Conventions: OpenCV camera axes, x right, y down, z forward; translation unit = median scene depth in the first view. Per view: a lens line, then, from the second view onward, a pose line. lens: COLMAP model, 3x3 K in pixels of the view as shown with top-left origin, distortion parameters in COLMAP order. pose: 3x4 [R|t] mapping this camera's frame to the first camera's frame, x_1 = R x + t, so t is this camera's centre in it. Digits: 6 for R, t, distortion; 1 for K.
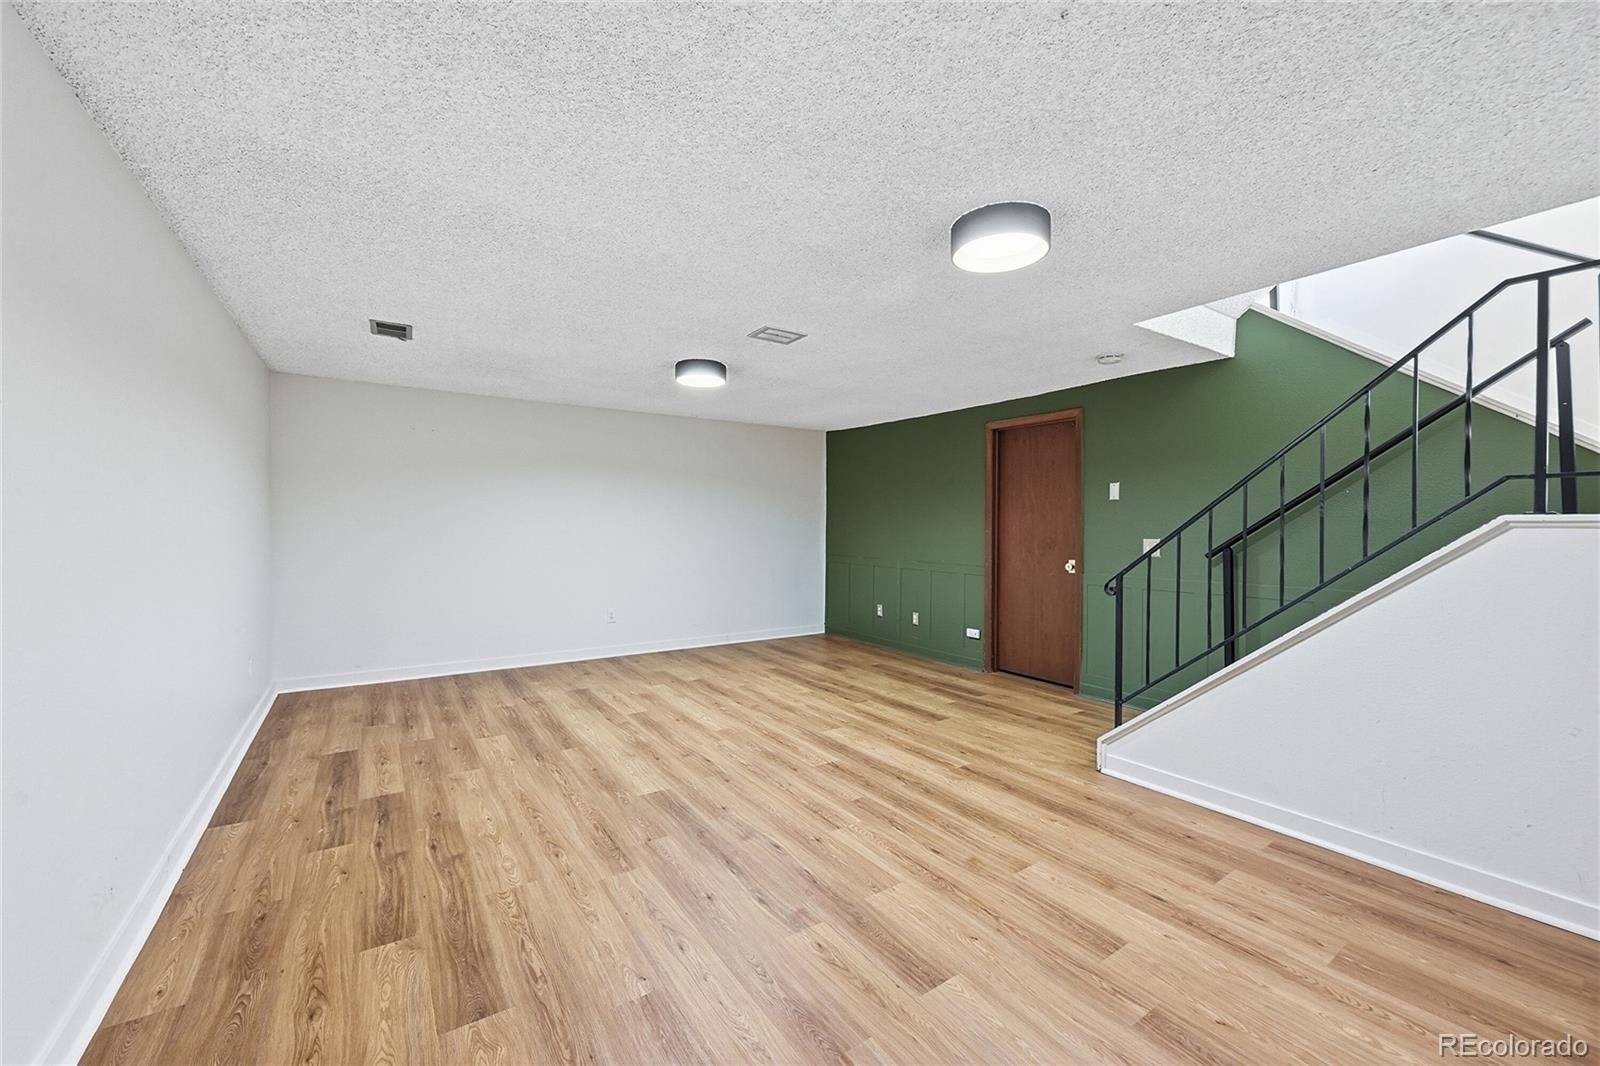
lens RADIAL K [[641.8, 0, 798.7], [0, 641.8, 525.8], [0, 0, 1]] dist [-0.004202, -0.000507]
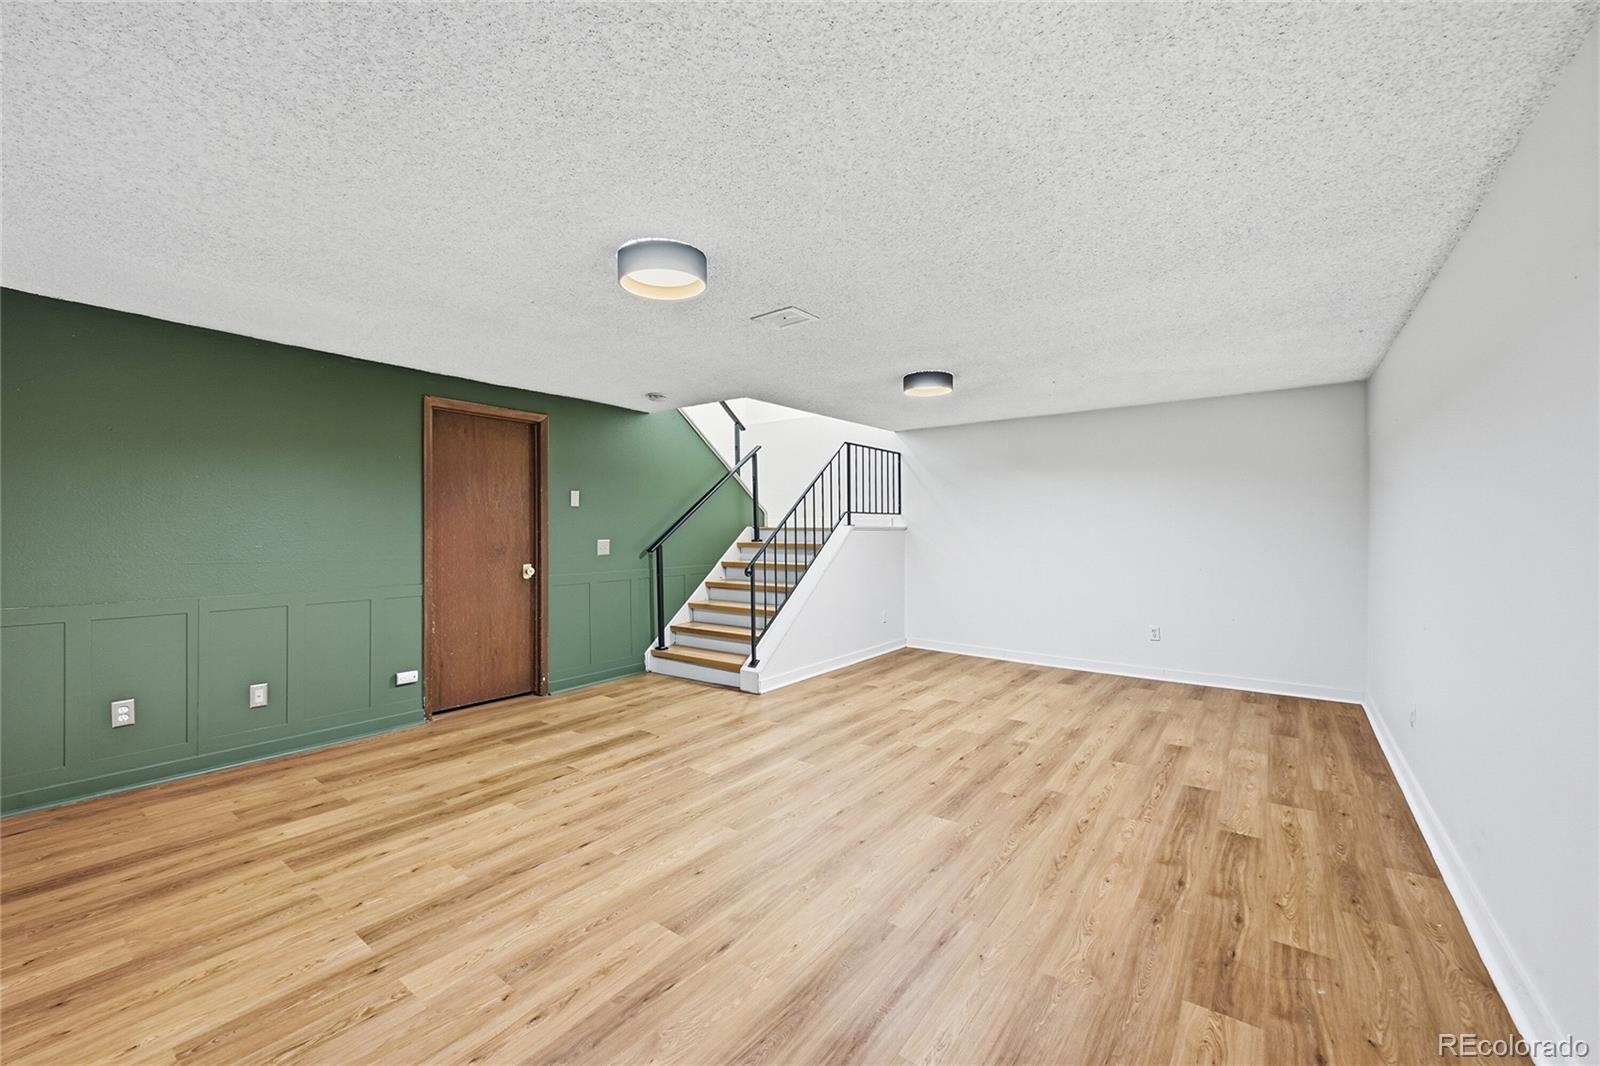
lens RADIAL K [[641.8, 0, 798.7], [0, 641.8, 525.8], [0, 0, 1]] dist [-0.004202, -0.000507]
pose [[-0.339351, -0.001096, 0.940659, -1.105710], [-0.001376, 0.999999, 0.000669, -0.012430], [-0.940659, -0.001067, -0.339352, 1.619266]]
